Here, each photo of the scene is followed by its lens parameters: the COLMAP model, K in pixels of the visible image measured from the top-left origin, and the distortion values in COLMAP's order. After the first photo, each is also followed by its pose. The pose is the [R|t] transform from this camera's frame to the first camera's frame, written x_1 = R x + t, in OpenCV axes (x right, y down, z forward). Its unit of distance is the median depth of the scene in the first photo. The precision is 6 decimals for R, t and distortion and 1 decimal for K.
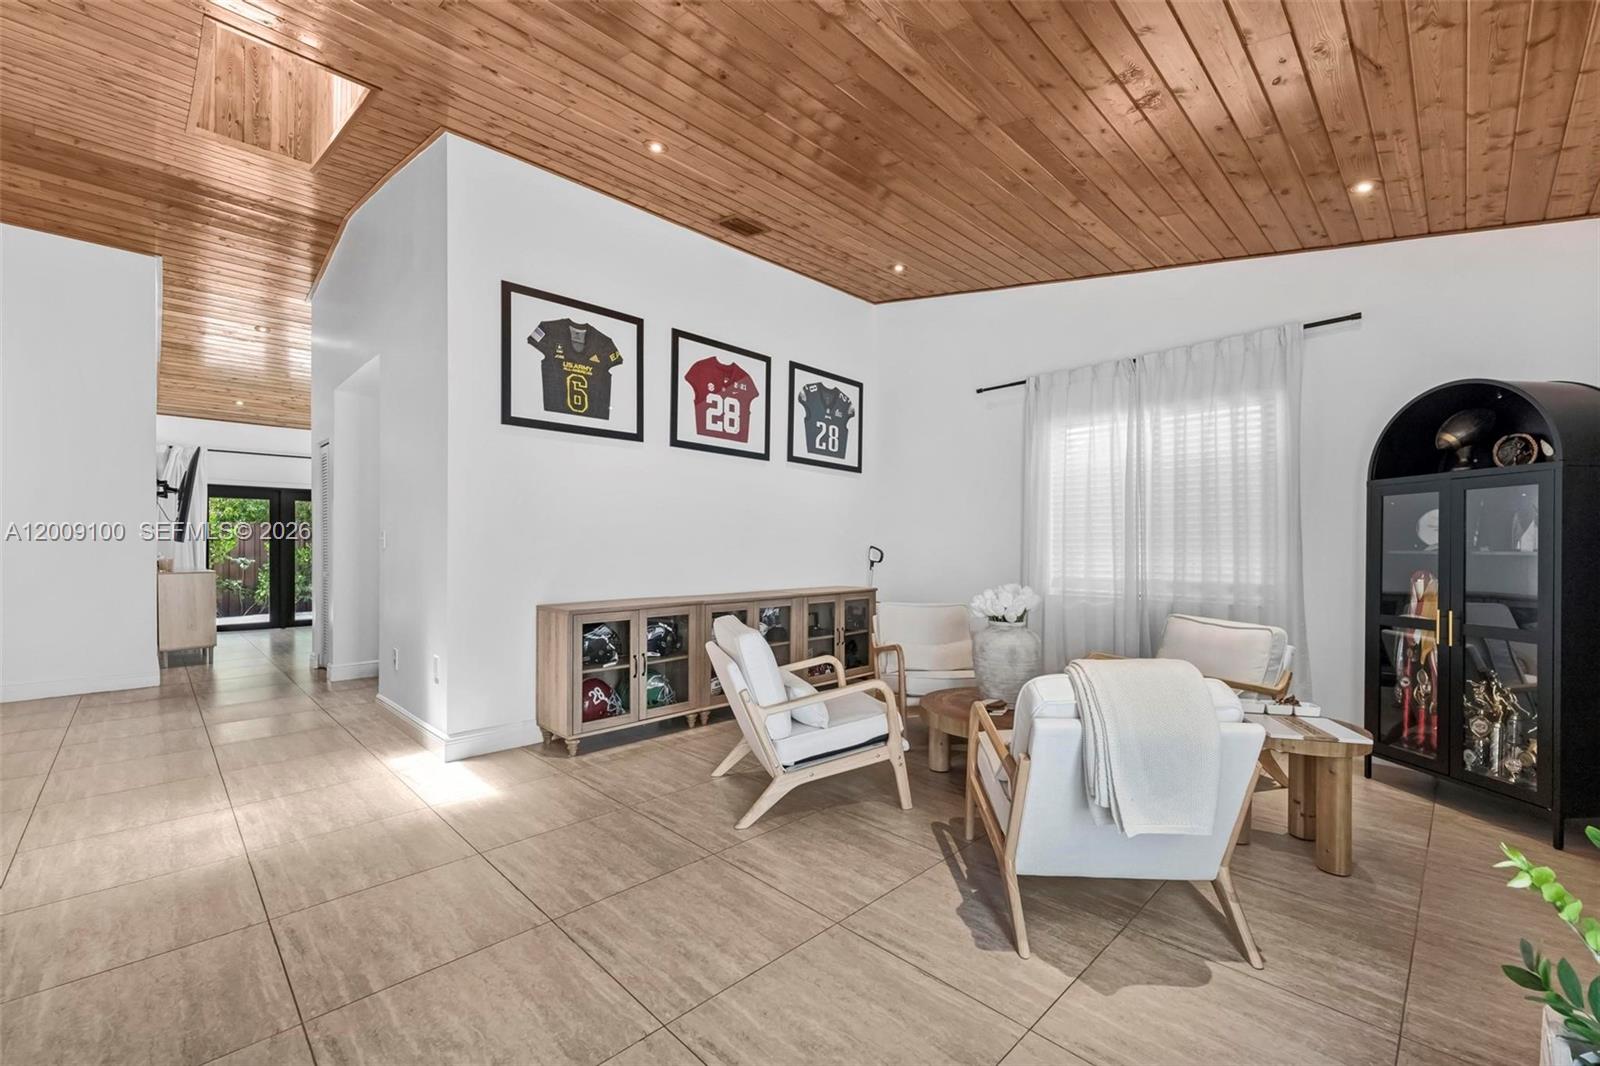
lens RADIAL K [[661.2, 0, 791.1], [0, 661.2, 549.1], [0, 0, 1]] dist [0.005879, -0.001654]
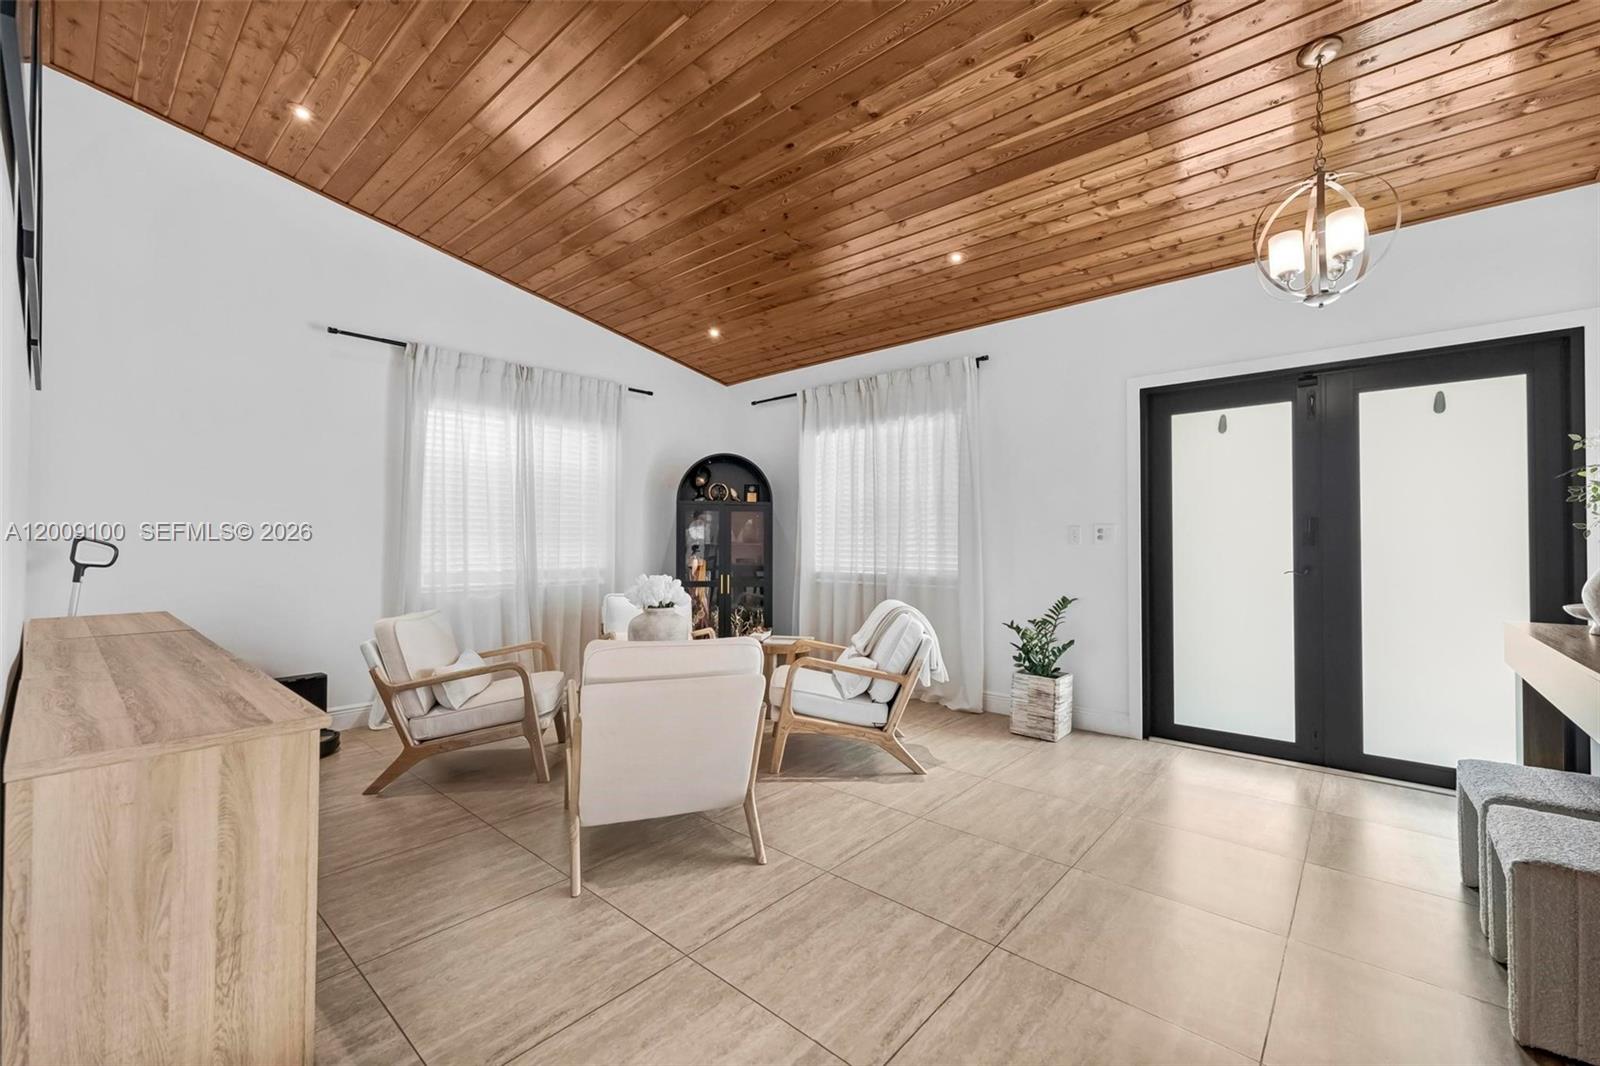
lens RADIAL K [[661.2, 0, 797.0], [0, 661.2, 533.0], [0, 0, 1]] dist [0.005879, -0.001654]
pose [[-0.083218, 0.012472, 0.996453, -1.049710], [-0.003822, 0.999910, -0.012835, -0.004672], [-0.996524, -0.004876, -0.083162, 1.122409]]
